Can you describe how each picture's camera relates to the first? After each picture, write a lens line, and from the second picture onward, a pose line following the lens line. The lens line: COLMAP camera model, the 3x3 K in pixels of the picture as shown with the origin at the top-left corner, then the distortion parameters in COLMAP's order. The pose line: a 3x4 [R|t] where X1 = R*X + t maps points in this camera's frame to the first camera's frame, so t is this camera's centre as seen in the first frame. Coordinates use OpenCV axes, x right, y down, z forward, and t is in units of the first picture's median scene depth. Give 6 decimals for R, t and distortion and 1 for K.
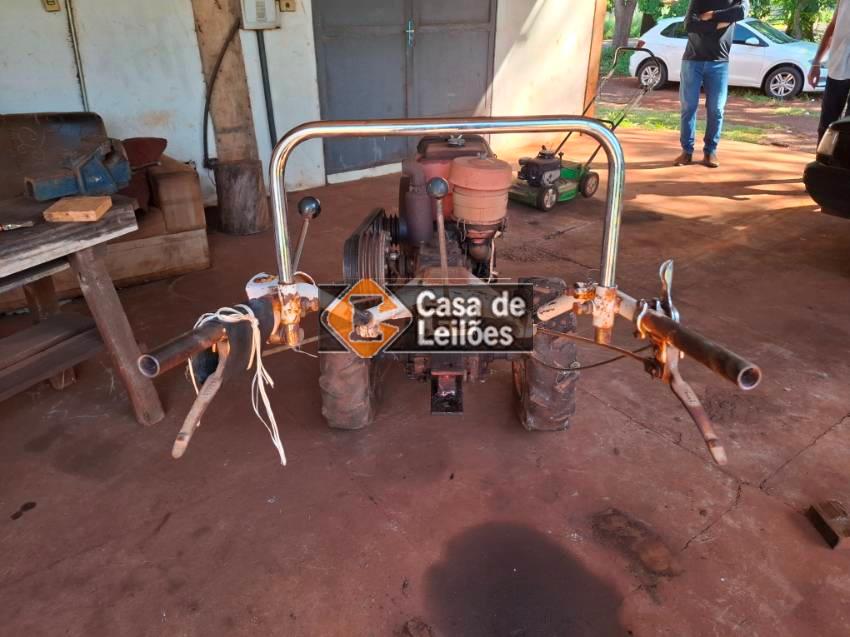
lens RADIAL K [[592.1, 0, 420.9], [0, 592.1, 323.0], [0, 0, 1]] dist [0.089335, -0.103905]
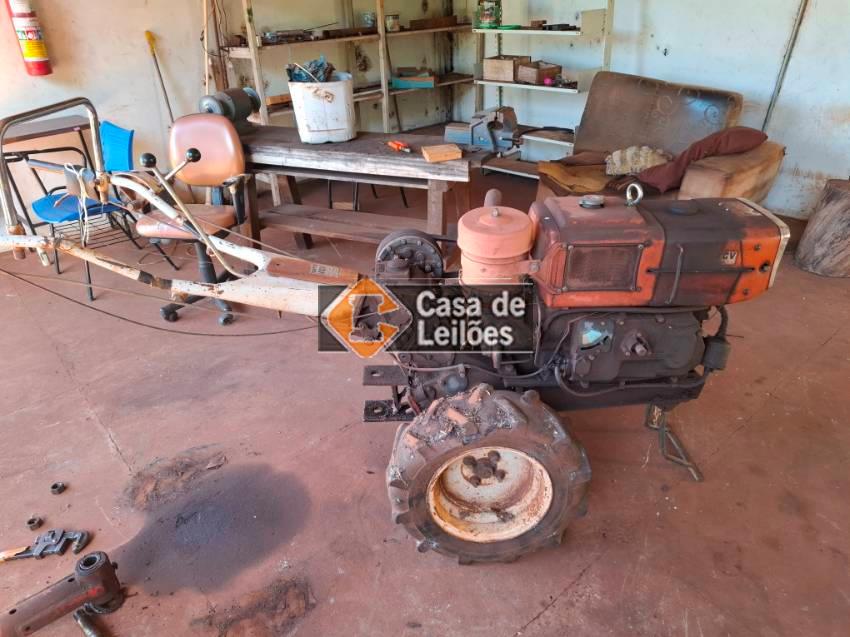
lens RADIAL K [[592.1, 0, 420.9], [0, 592.1, 323.0], [0, 0, 1]] dist [0.089335, -0.103905]
pose [[0.063421, 0.489710, -0.869576, 0.908815], [-0.426454, 0.801070, 0.420028, -0.466754], [0.902283, 0.344195, 0.259643, 0.776335]]
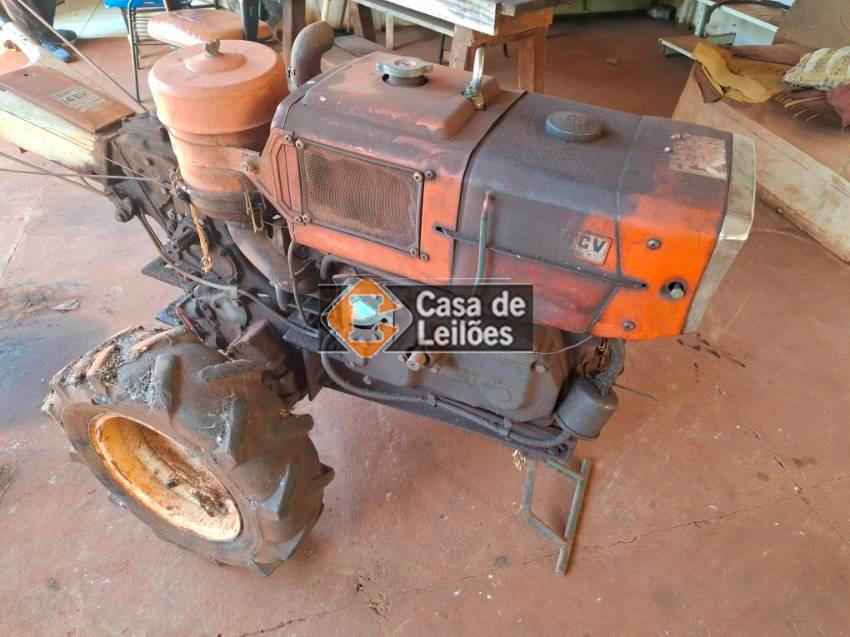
lens RADIAL K [[592.1, 0, 420.9], [0, 592.1, 323.0], [0, 0, 1]] dist [0.089335, -0.103905]
pose [[-0.371380, 0.602963, -0.706054, 0.517697], [-0.449671, 0.548503, 0.704940, -0.572597], [0.812326, 0.579293, 0.067432, 1.258268]]
